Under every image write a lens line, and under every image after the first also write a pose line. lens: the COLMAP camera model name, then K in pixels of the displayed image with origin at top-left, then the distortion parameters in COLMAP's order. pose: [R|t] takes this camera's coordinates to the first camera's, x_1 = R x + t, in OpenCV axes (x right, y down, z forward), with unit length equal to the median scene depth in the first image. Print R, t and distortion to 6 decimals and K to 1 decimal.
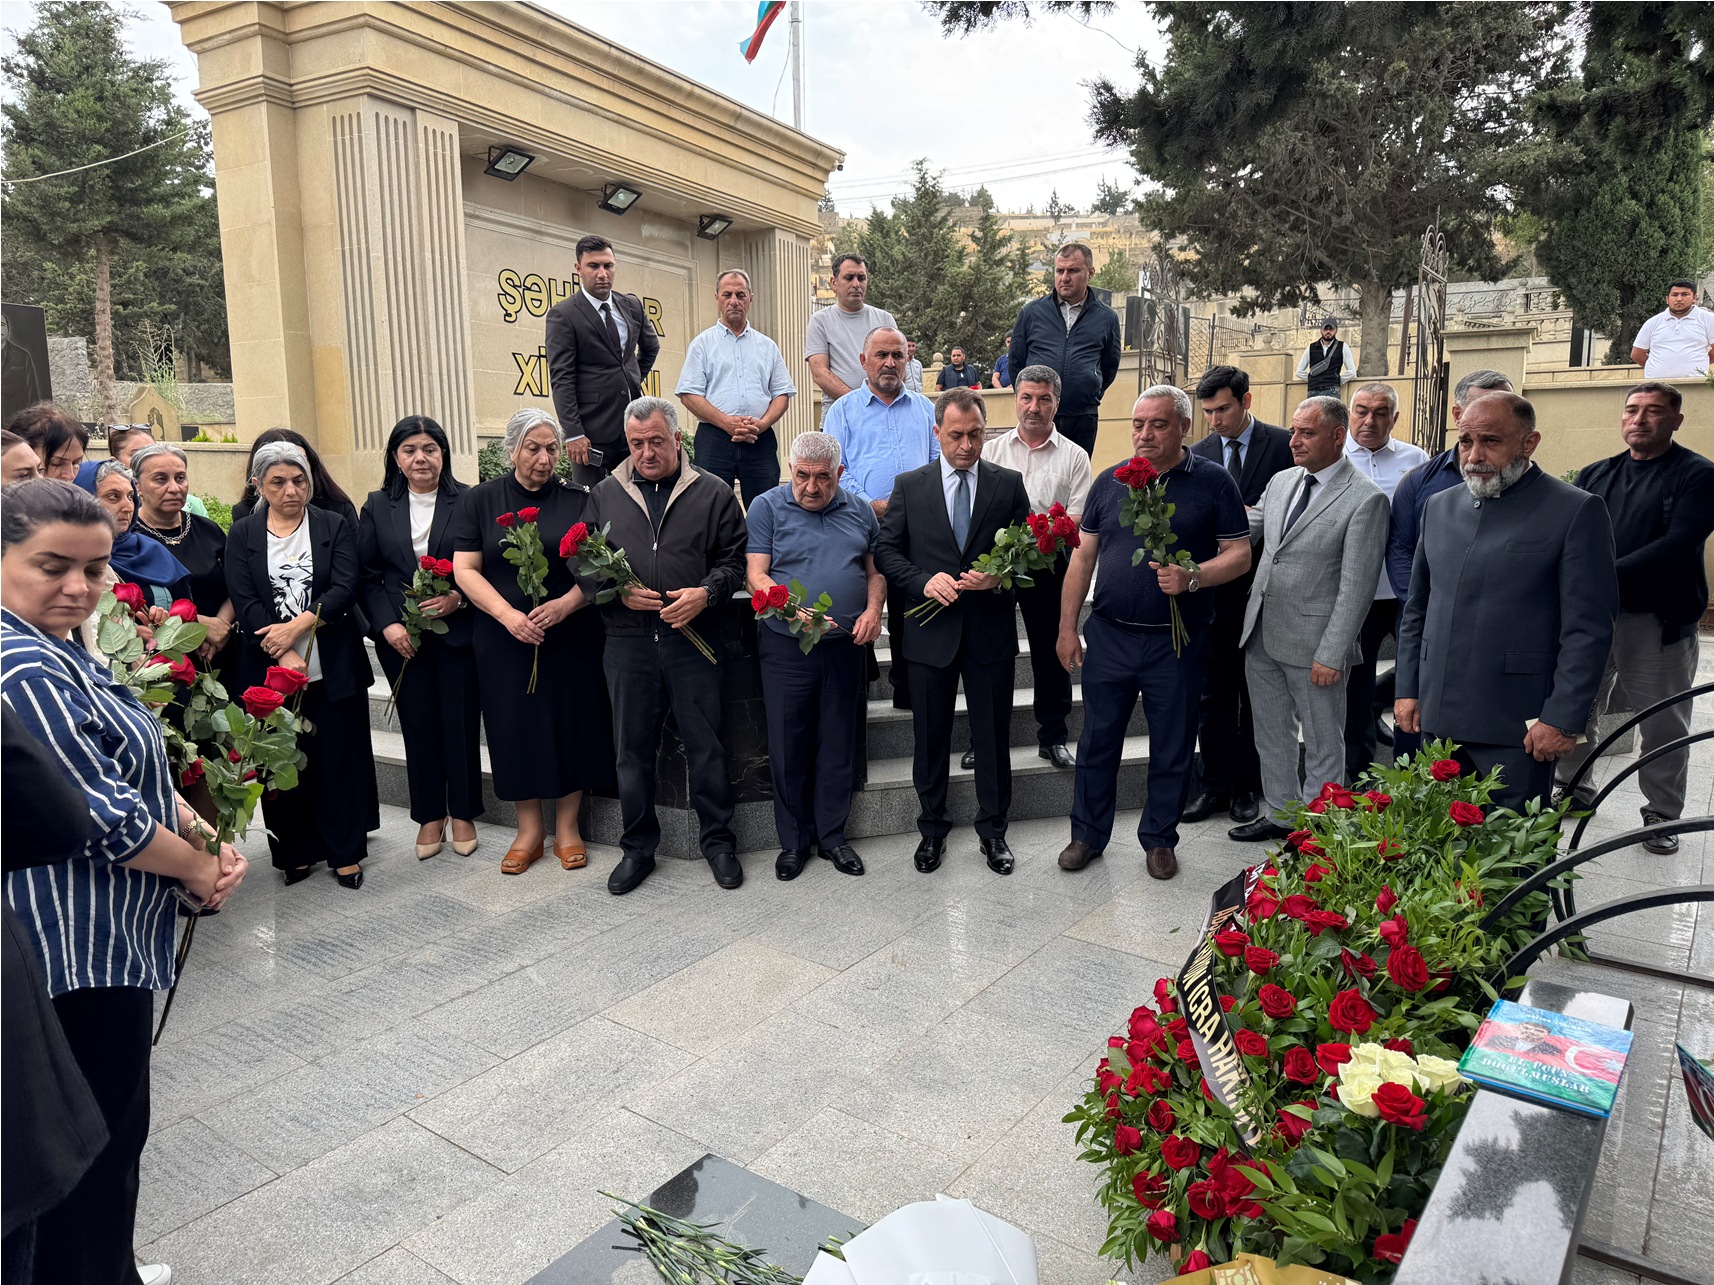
lens RADIAL K [[1156.7, 0, 819.5], [0, 1156.7, 639.4], [0, 0, 1]] dist [0.043857, -0.042610]
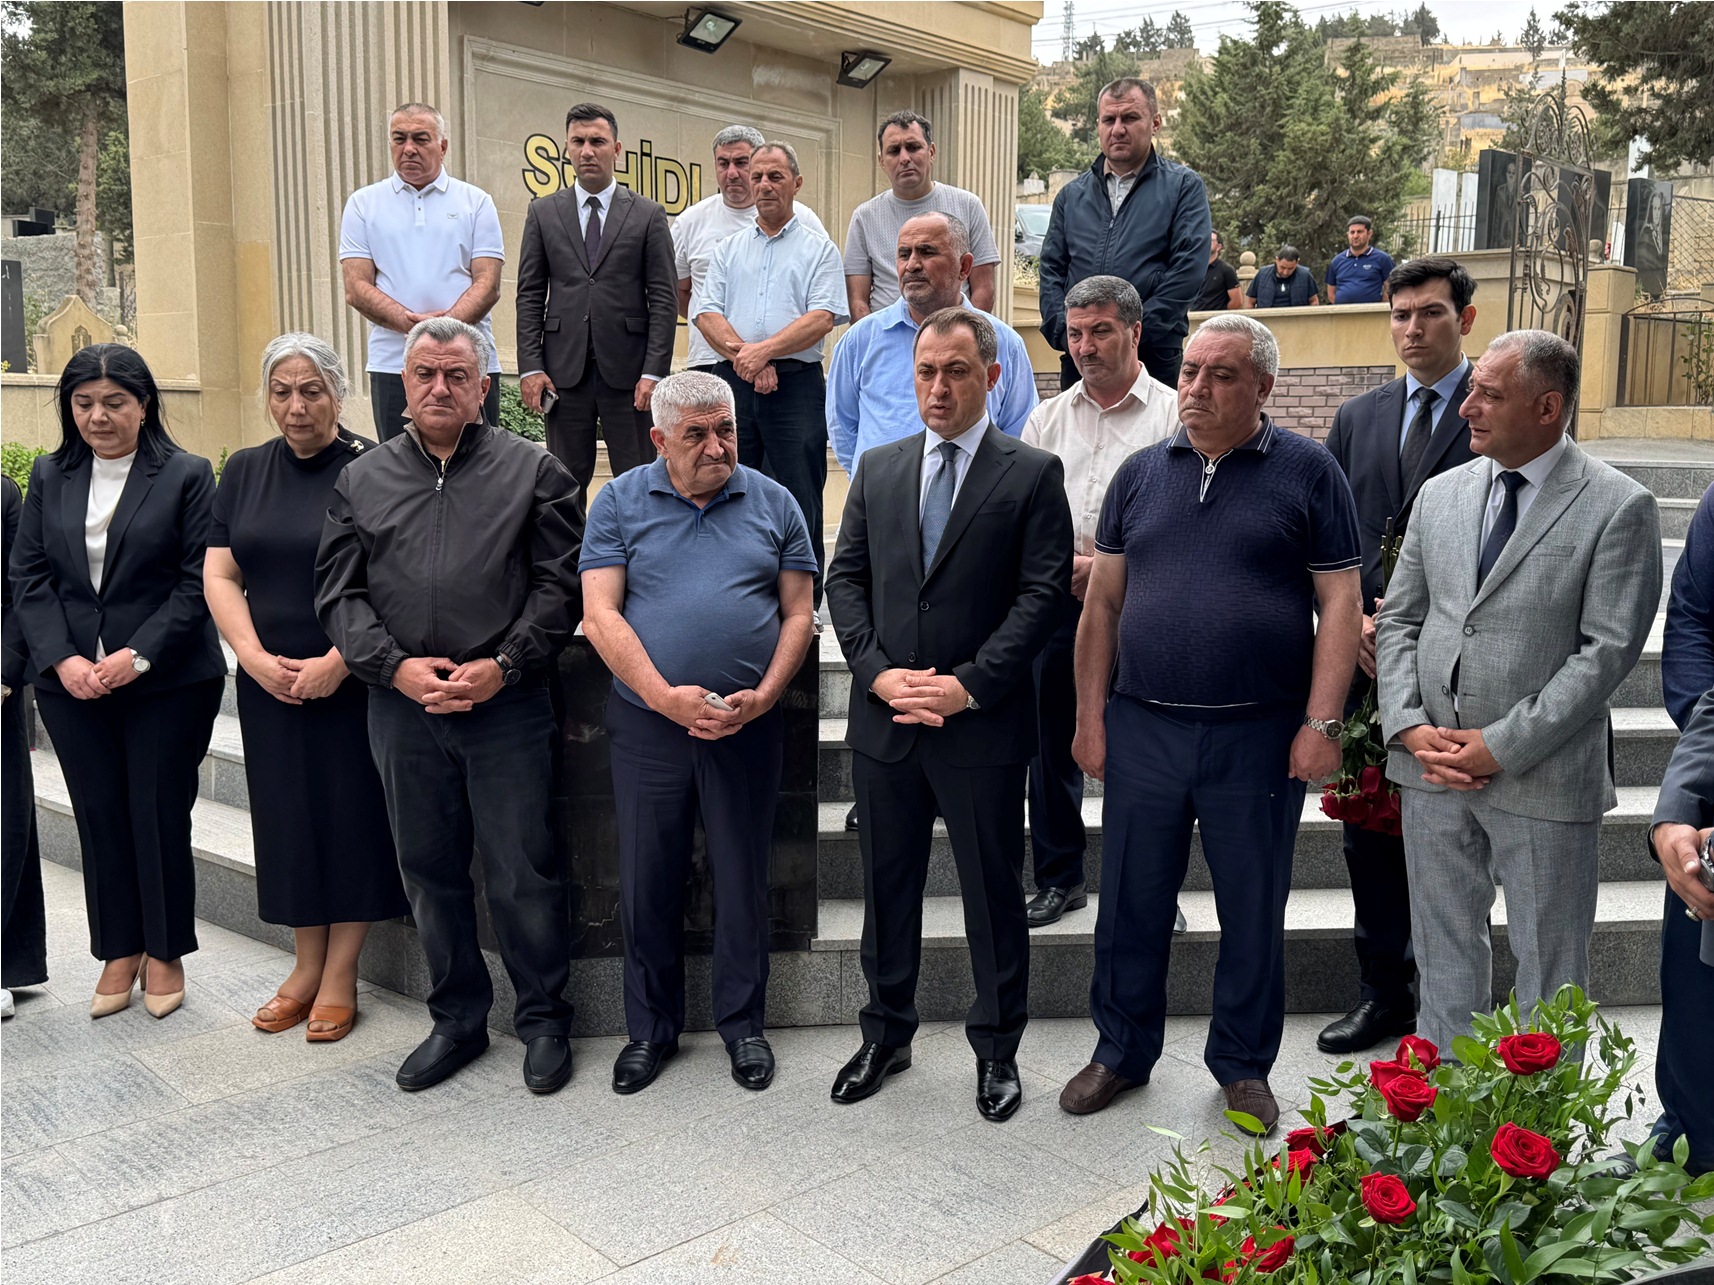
lens RADIAL K [[1638.0, 0, 857.0], [0, 1638.0, 642.5], [0, 0, 1]] dist [0.108515, -0.172498]
pose [[0.982001, 0.044837, -0.183479, 0.155758], [-0.047031, 0.998864, -0.007624, -0.021499], [0.182929, 0.016116, 0.982994, 0.091350]]
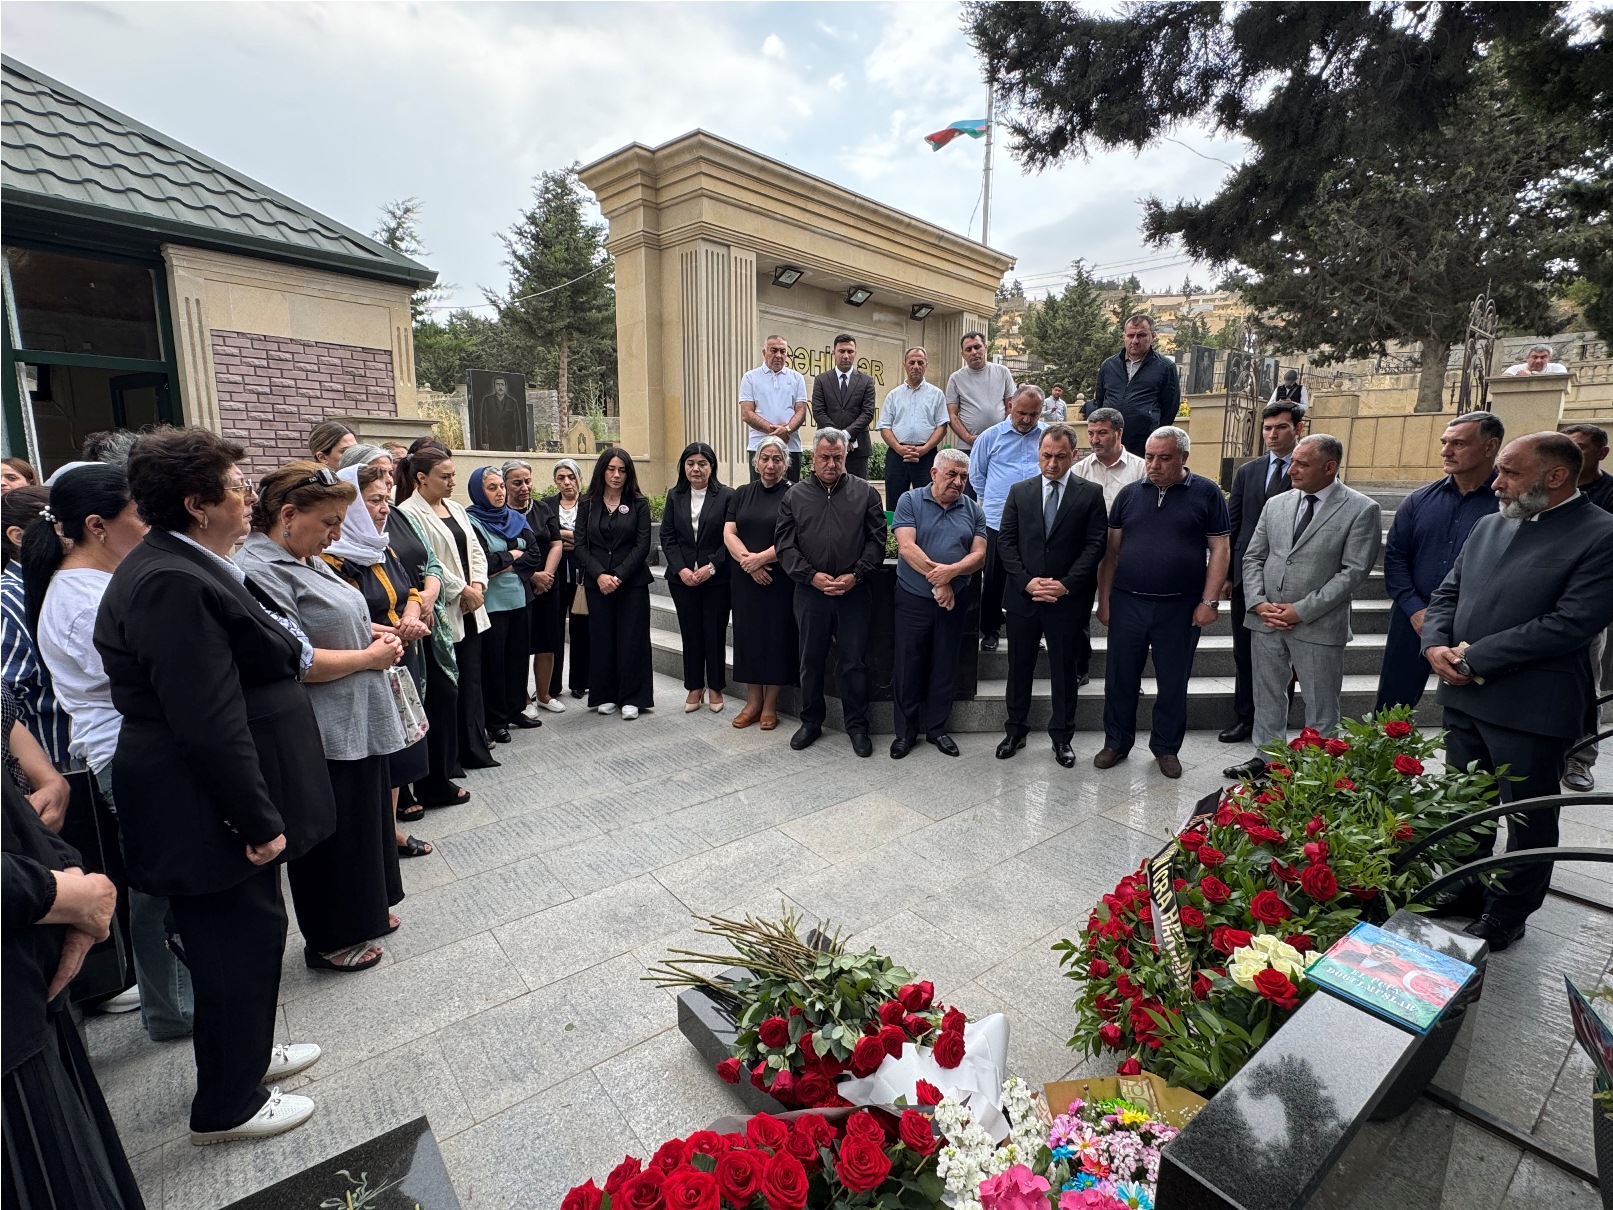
lens RADIAL K [[756.2, 0, 806.5], [0, 756.2, 605.0], [0, 0, 1]] dist [0.000560, 0.000440]
pose [[0.968155, 0.060625, -0.242900, 0.040721], [-0.053352, 0.997911, 0.036418, -0.008367], [0.244601, -0.022299, 0.969367, 0.013473]]
